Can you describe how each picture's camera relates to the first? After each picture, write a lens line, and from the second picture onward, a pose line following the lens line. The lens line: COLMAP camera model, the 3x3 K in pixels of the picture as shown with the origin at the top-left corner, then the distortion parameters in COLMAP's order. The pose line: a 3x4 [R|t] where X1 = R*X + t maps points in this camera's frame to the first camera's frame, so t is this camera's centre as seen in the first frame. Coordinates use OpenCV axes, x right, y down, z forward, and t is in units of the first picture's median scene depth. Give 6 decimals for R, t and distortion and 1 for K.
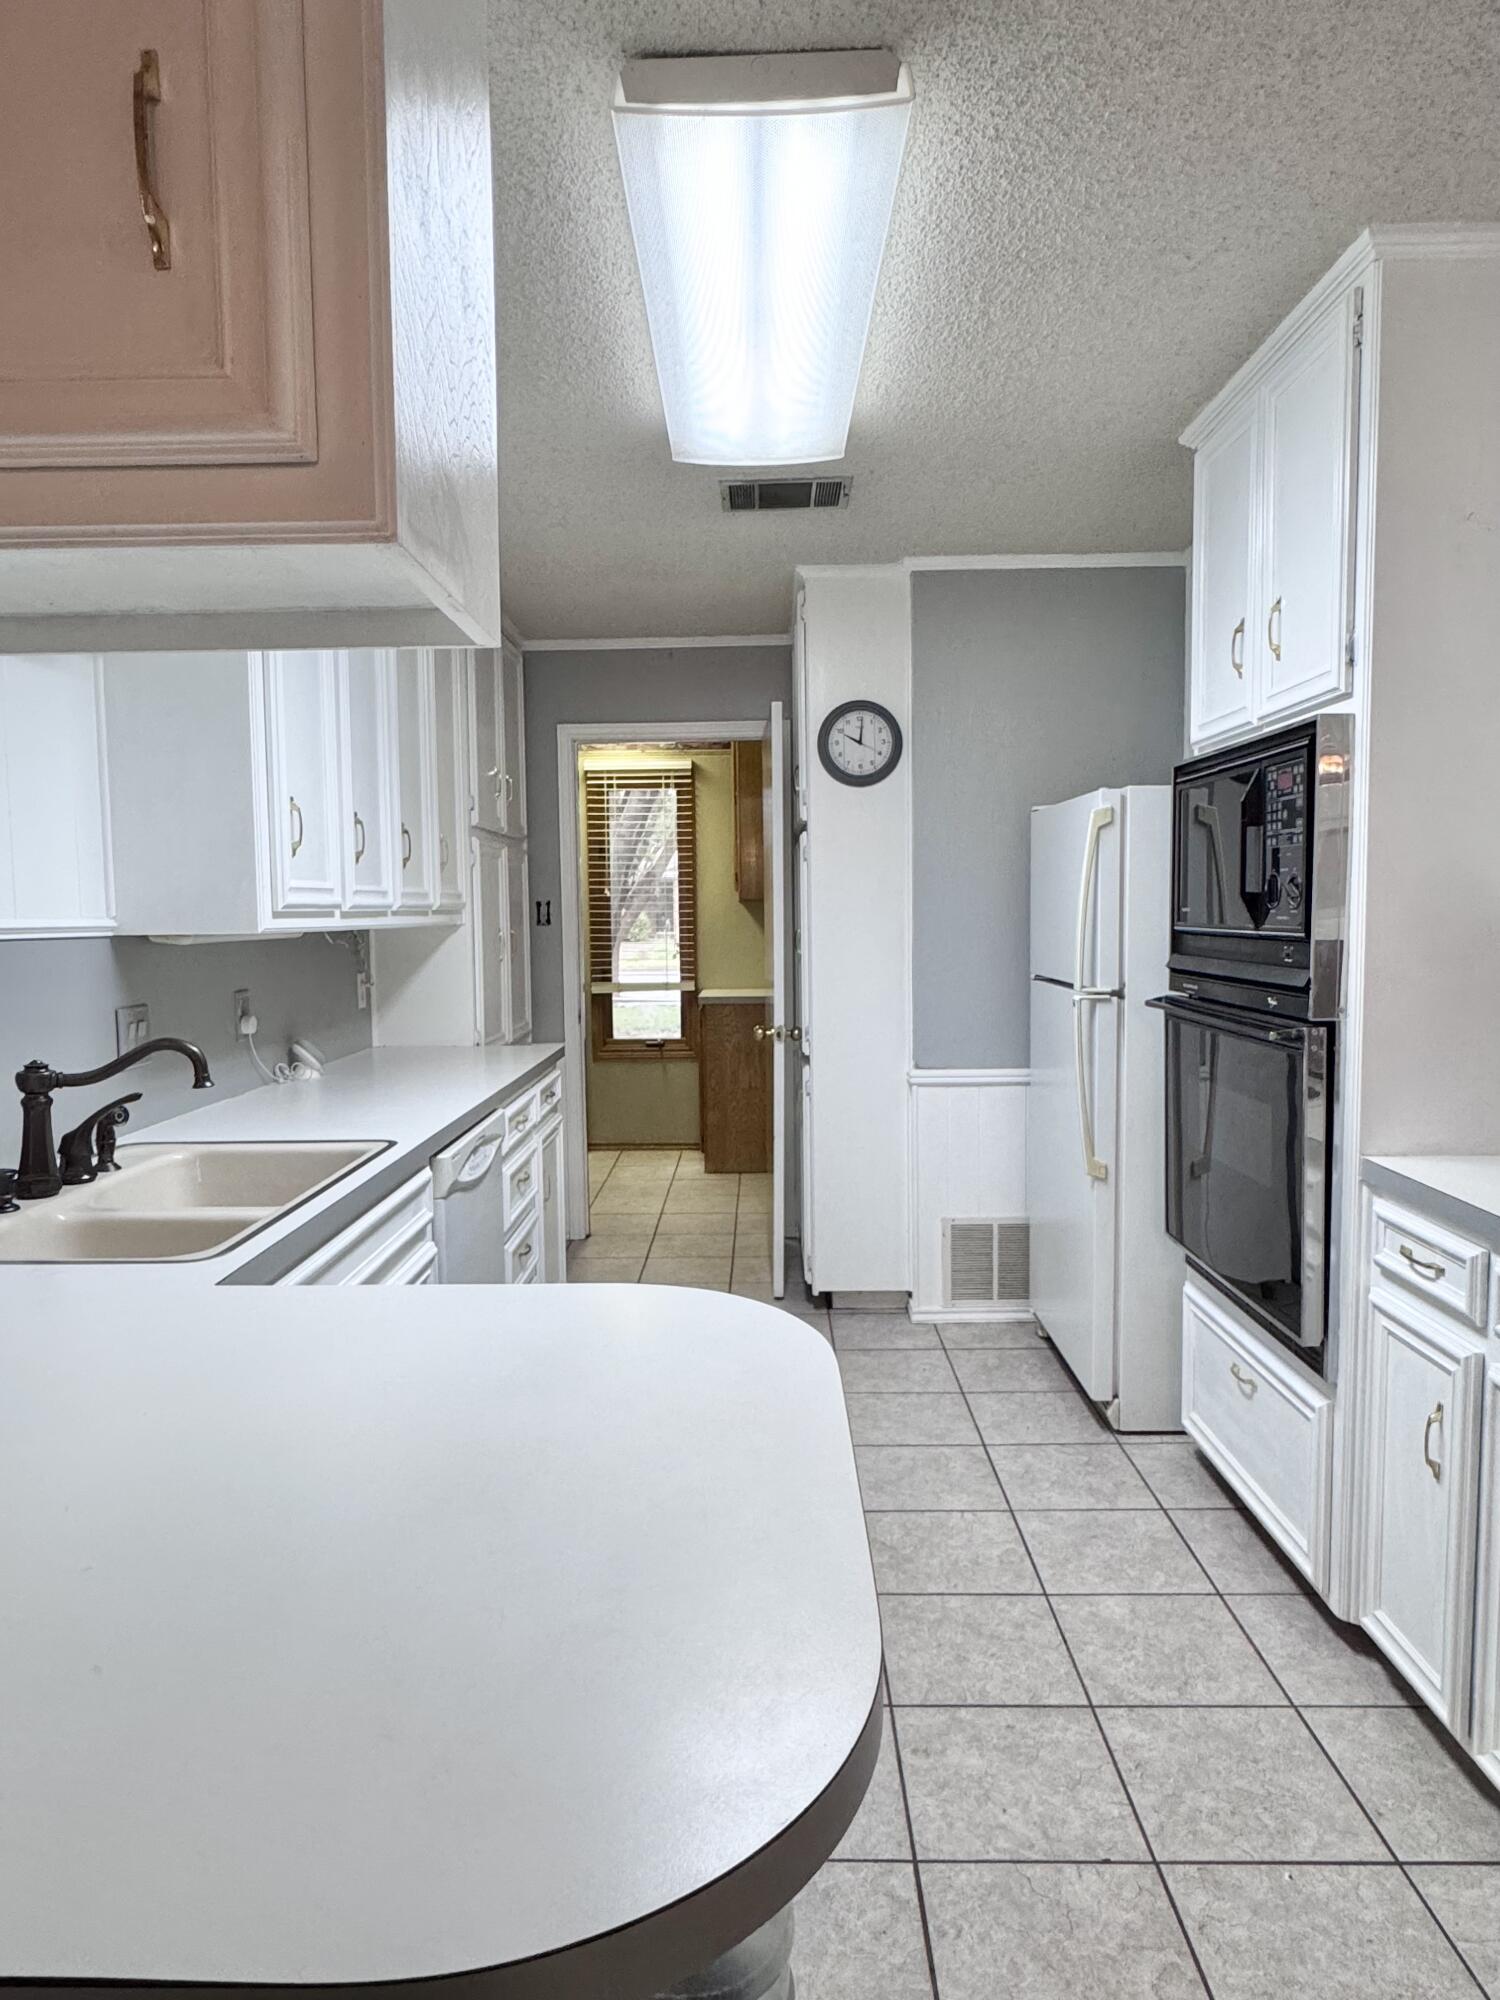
lens RADIAL K [[1213.1, 0, 742.6], [0, 1213.1, 999.2], [0, 0, 1]] dist [0.000443, -0.000984]
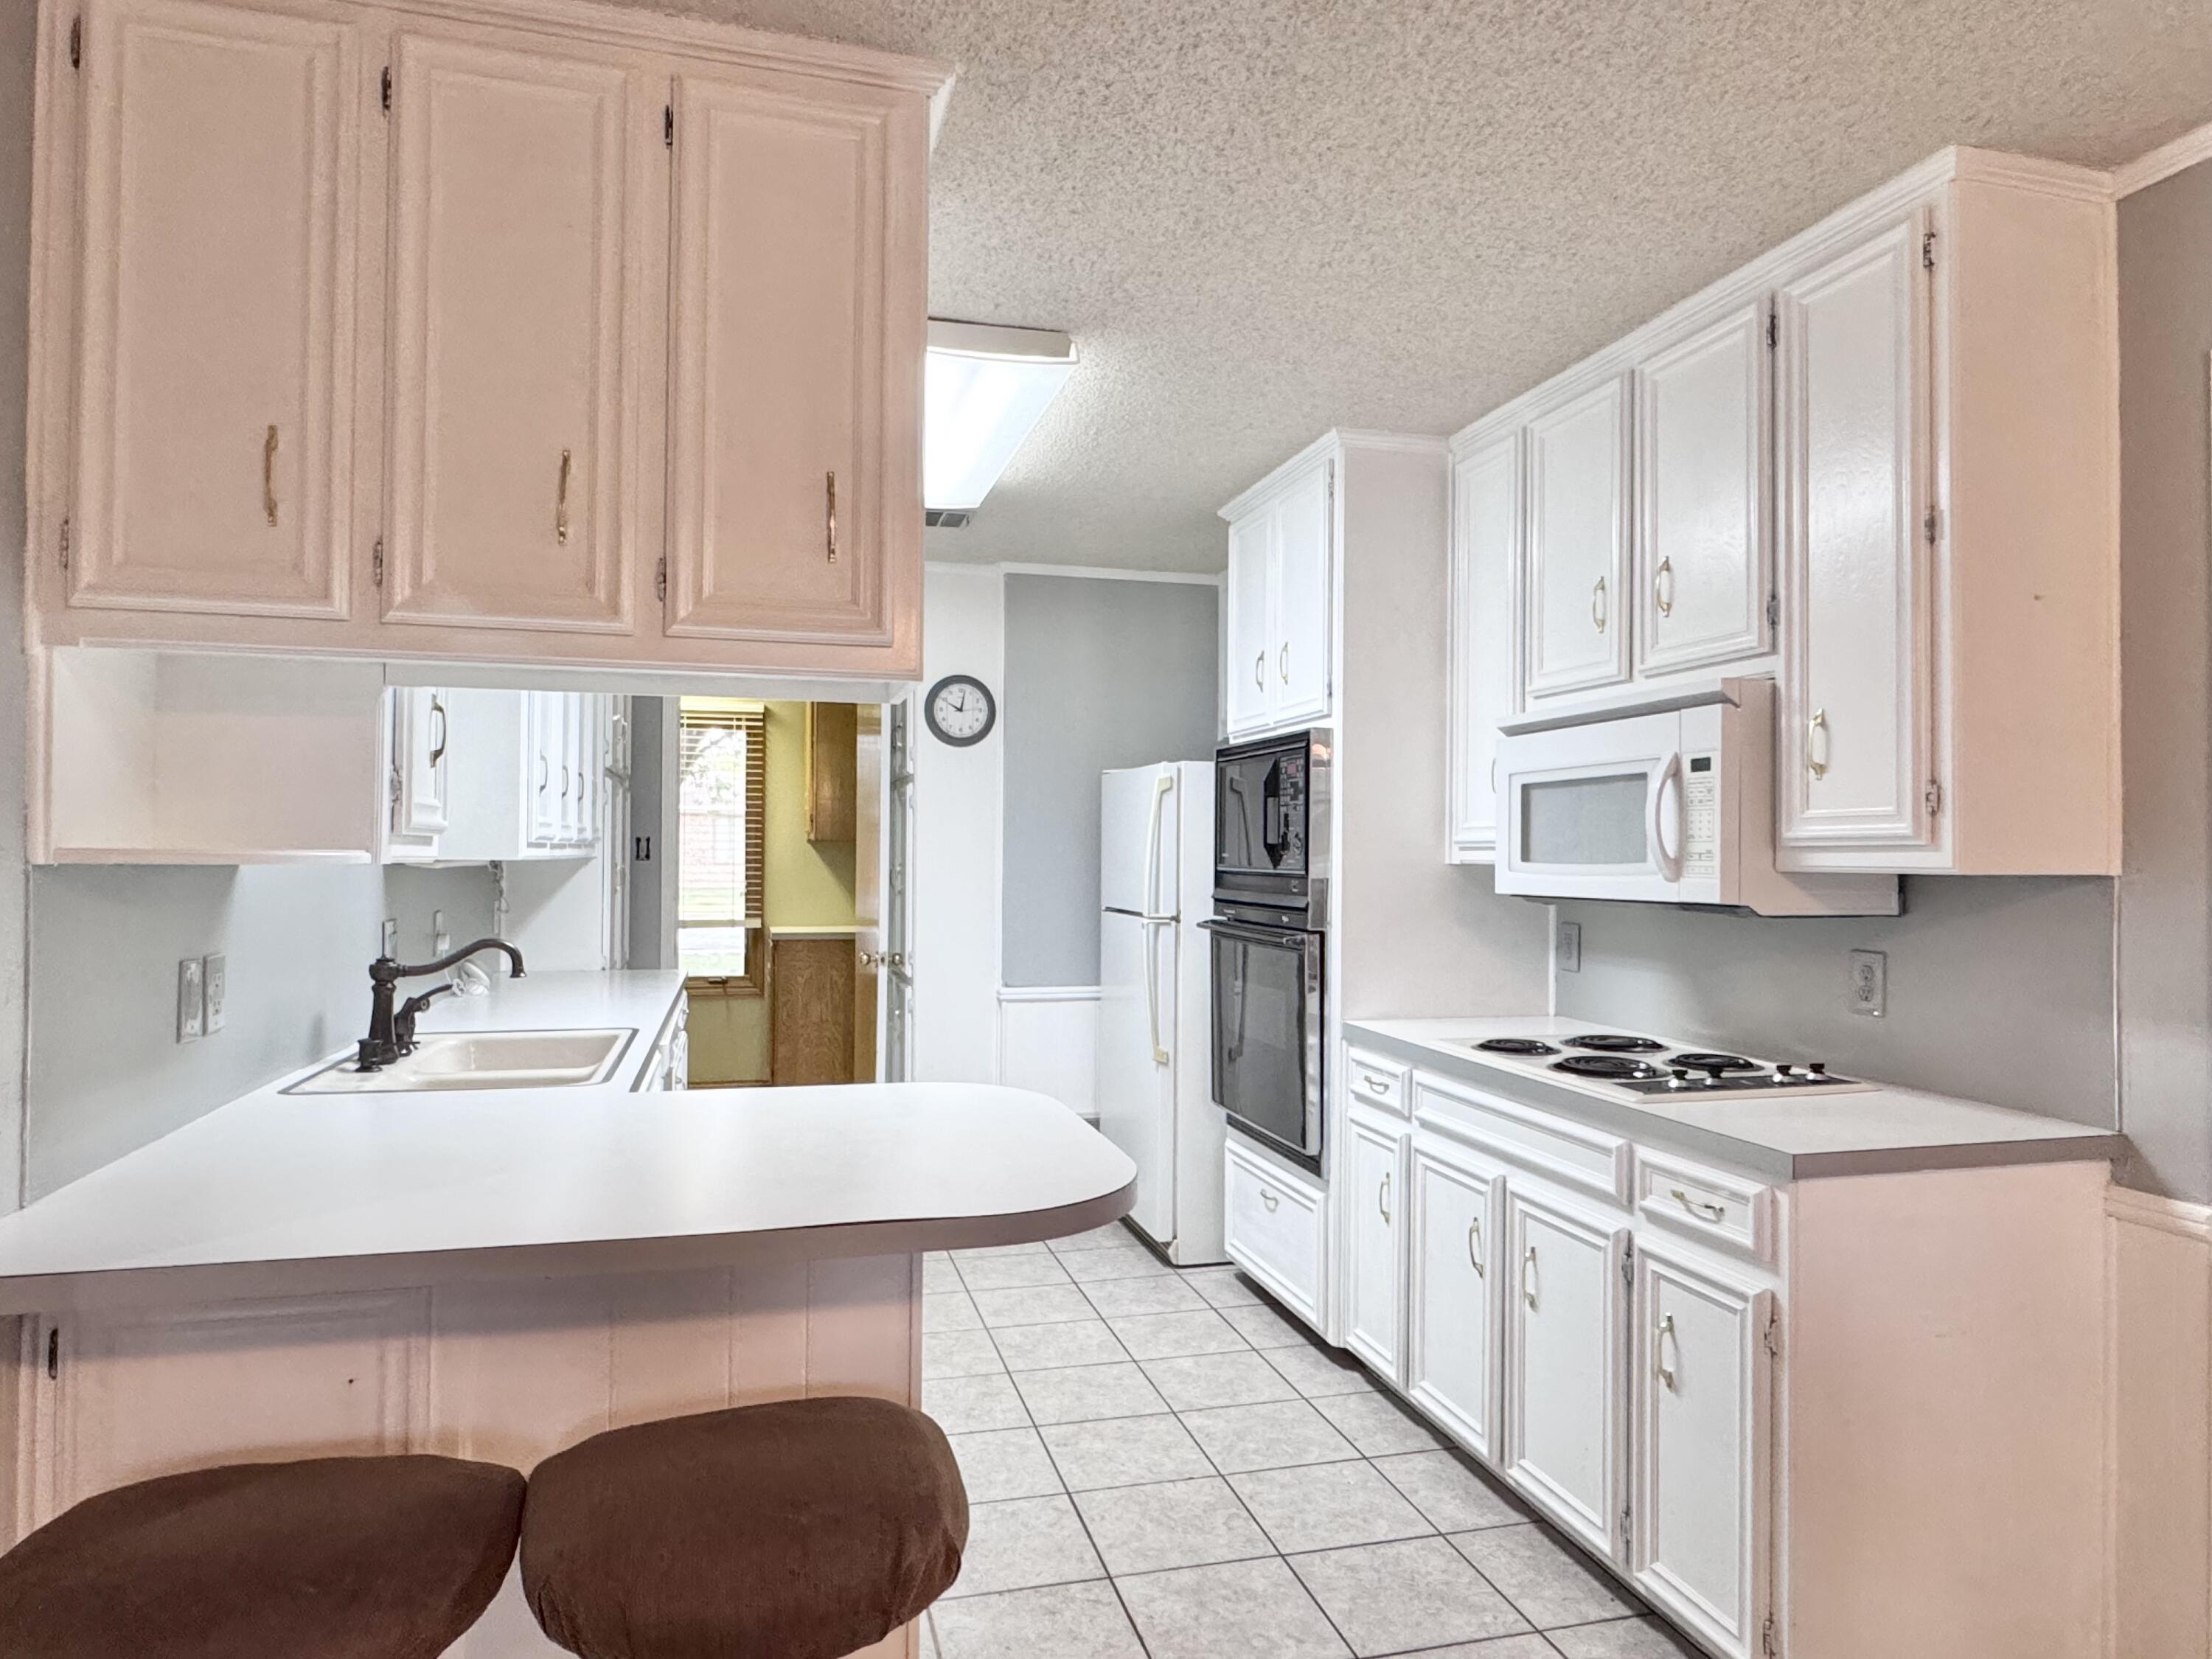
lens RADIAL K [[1341.7, 0, 1103.7], [0, 1341.7, 843.5], [0, 0, 1]] dist [0.000443, -0.000984]
pose [[0.961858, 0.021336, 0.272717, -0.158161], [0.000925, 0.996694, -0.081238, 0.031635], [-0.273549, 0.078391, 0.958658, -0.362742]]
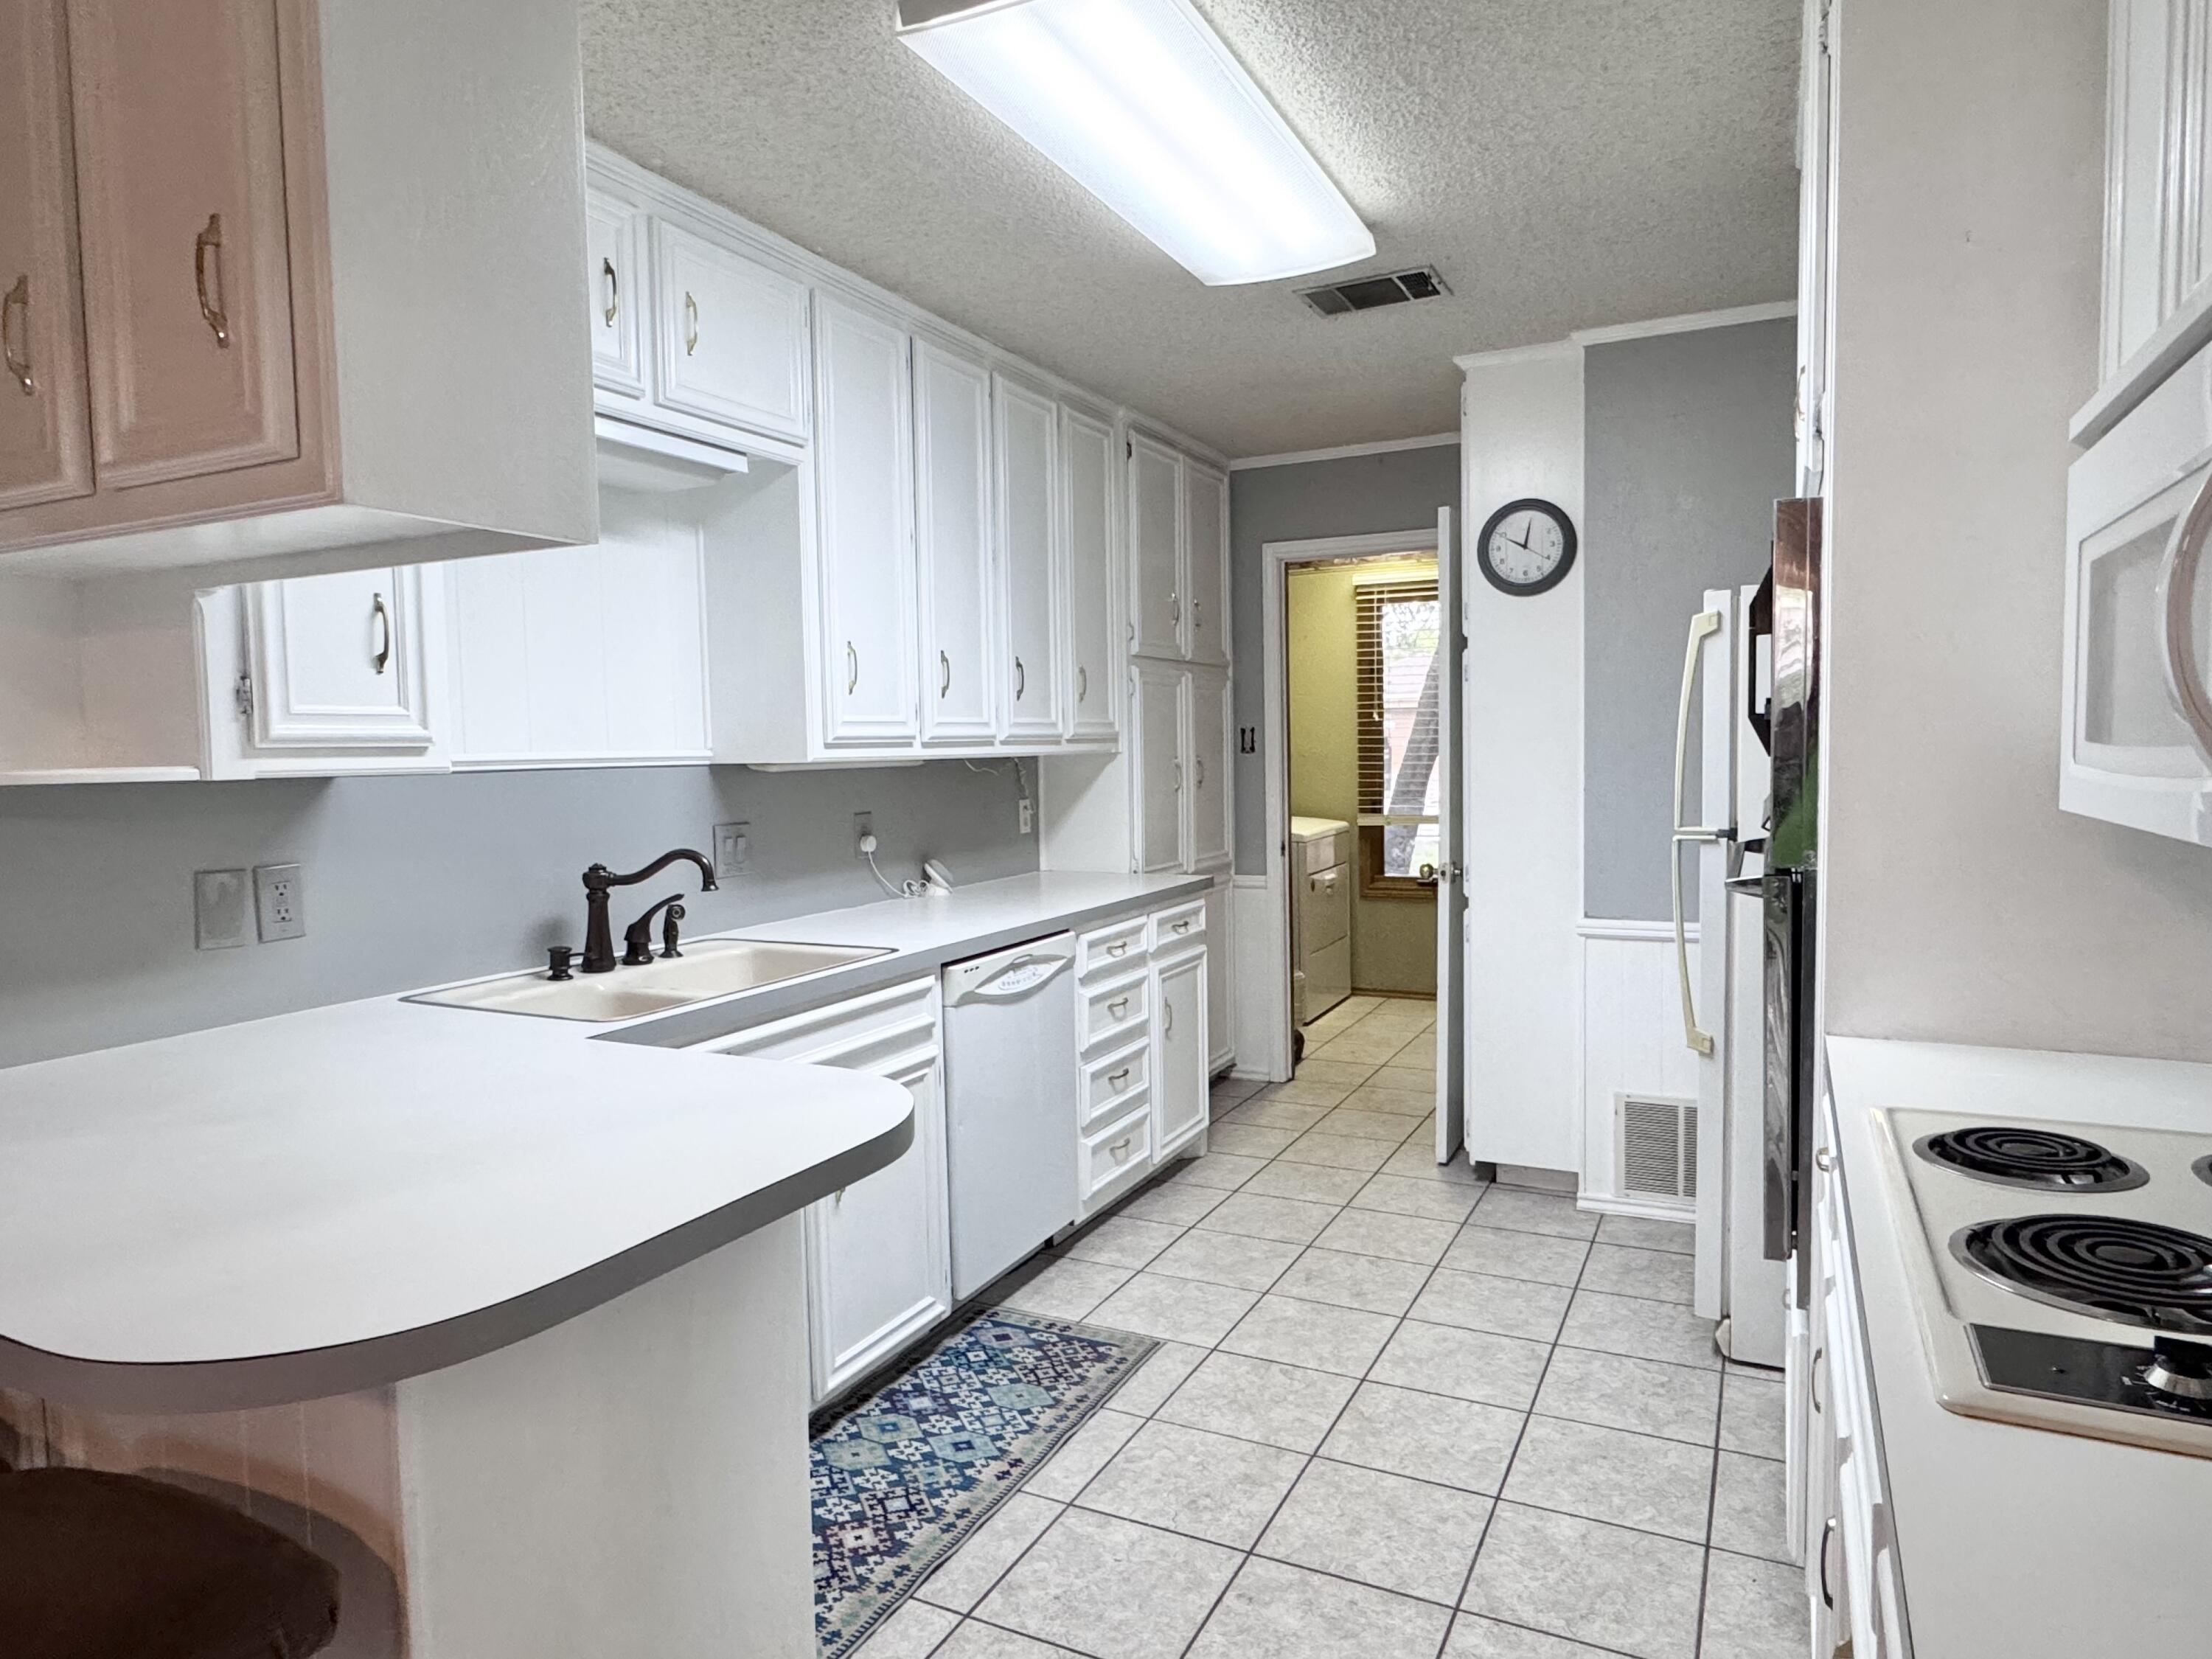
lens RADIAL K [[1342.2, 0, 1106.2], [0, 1342.2, 830.2], [0, 0, 1]] dist [-0.002050, -0.000015]
pose [[0.901679, 0.022512, -0.431819, 0.320219], [-0.023287, 0.999723, 0.003493, -0.000573], [0.431778, 0.006907, 0.901953, -0.019803]]
